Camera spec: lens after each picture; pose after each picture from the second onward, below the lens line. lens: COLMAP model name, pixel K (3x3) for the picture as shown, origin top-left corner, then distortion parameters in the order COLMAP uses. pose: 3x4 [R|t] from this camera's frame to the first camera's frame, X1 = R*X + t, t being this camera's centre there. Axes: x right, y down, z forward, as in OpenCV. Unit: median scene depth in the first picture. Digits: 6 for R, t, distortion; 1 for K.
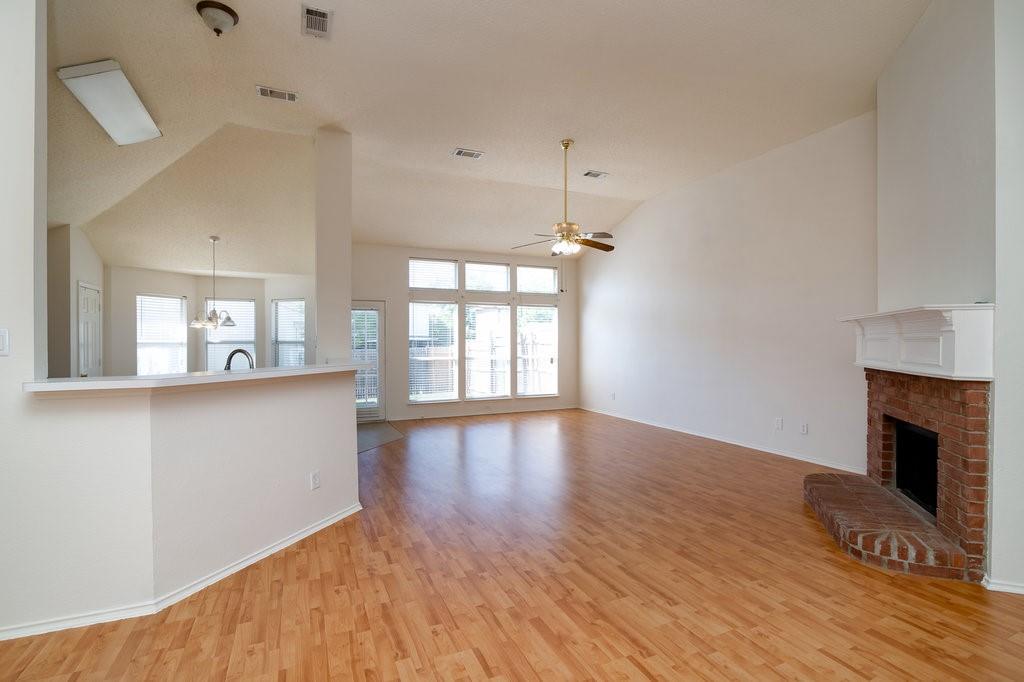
lens RADIAL K [[474.7, 0, 512.0], [0, 474.7, 341.0], [0, 0, 1]] dist [-0.010146, 0.000145]
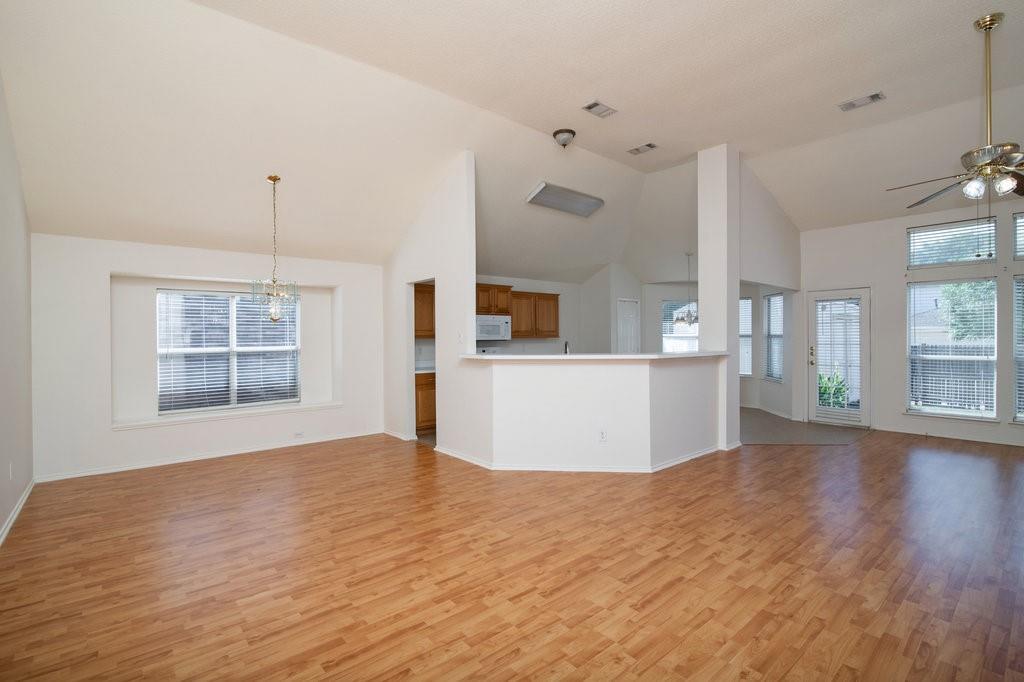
lens RADIAL K [[474.7, 0, 512.0], [0, 474.7, 341.0], [0, 0, 1]] dist [-0.010146, 0.000145]
pose [[0.279421, 0.008711, -0.960129, 1.069517], [0.005182, 0.999931, 0.010580, -0.002370], [0.960155, -0.007932, 0.279356, 0.439263]]
